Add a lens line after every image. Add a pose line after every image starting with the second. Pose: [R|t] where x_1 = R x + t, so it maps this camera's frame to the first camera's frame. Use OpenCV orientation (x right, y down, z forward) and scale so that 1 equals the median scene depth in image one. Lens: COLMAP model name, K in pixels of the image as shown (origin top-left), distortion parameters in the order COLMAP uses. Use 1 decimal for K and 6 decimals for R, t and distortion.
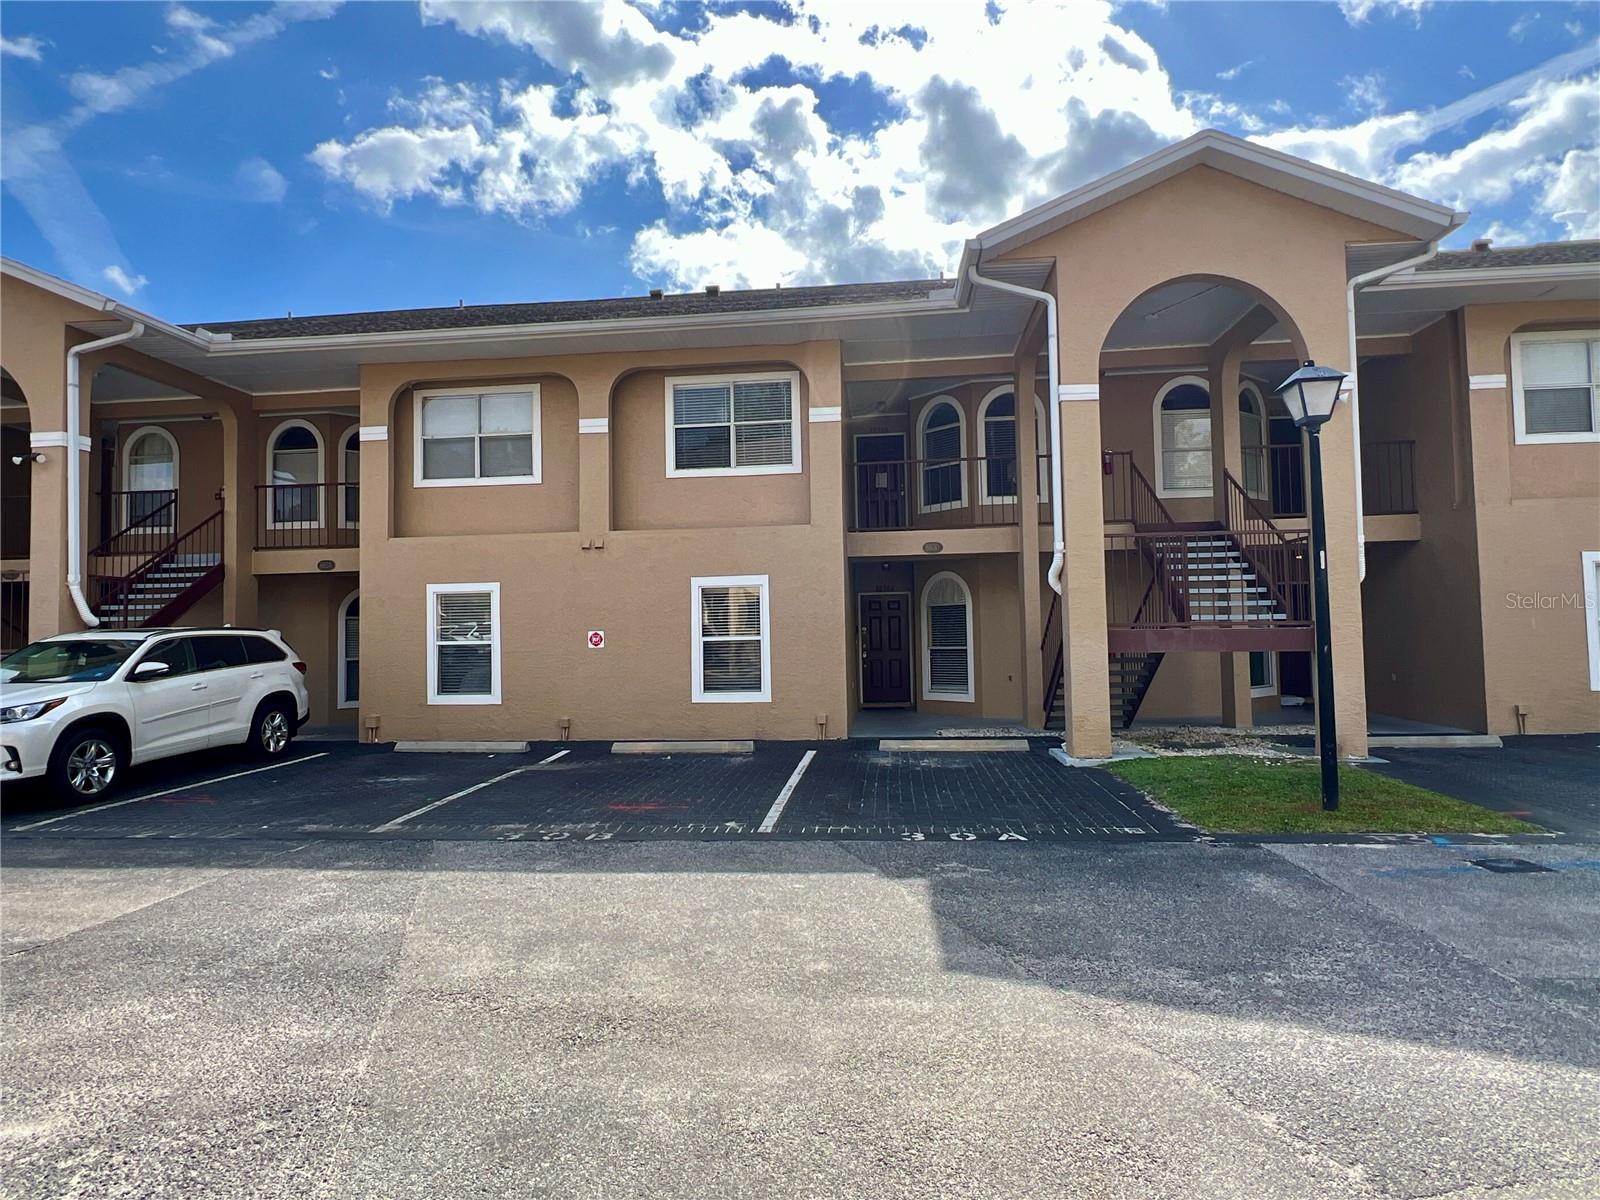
lens RADIAL K [[880.9, 0, 801.7], [0, 880.9, 599.1], [0, 0, 1]] dist [0.000945, 0.000240]
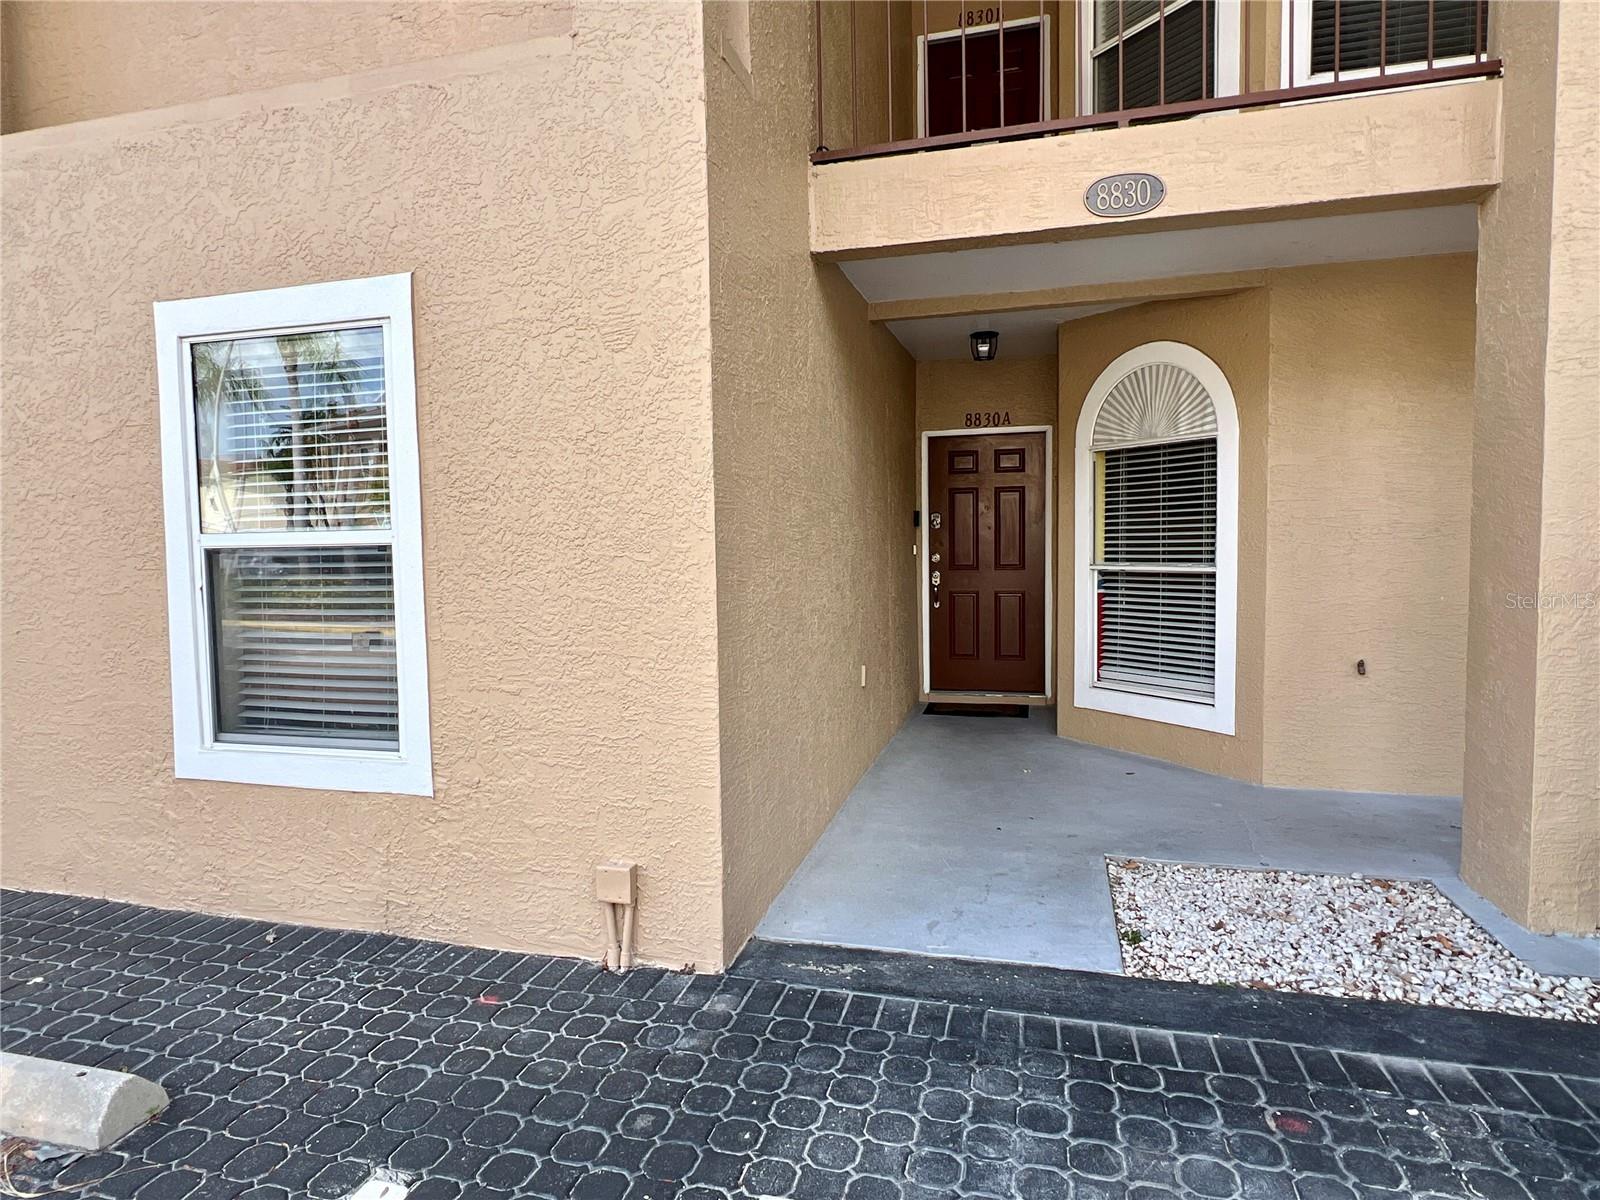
lens RADIAL K [[880.9, 0, 794.6], [0, 880.9, 596.0], [0, 0, 1]] dist [0.000945, 0.000240]
pose [[0.983579, 0.014450, -0.179897, 0.089030], [0.005125, 0.994151, 0.107874, 0.027740], [0.180404, -0.107024, 0.977753, 0.629380]]
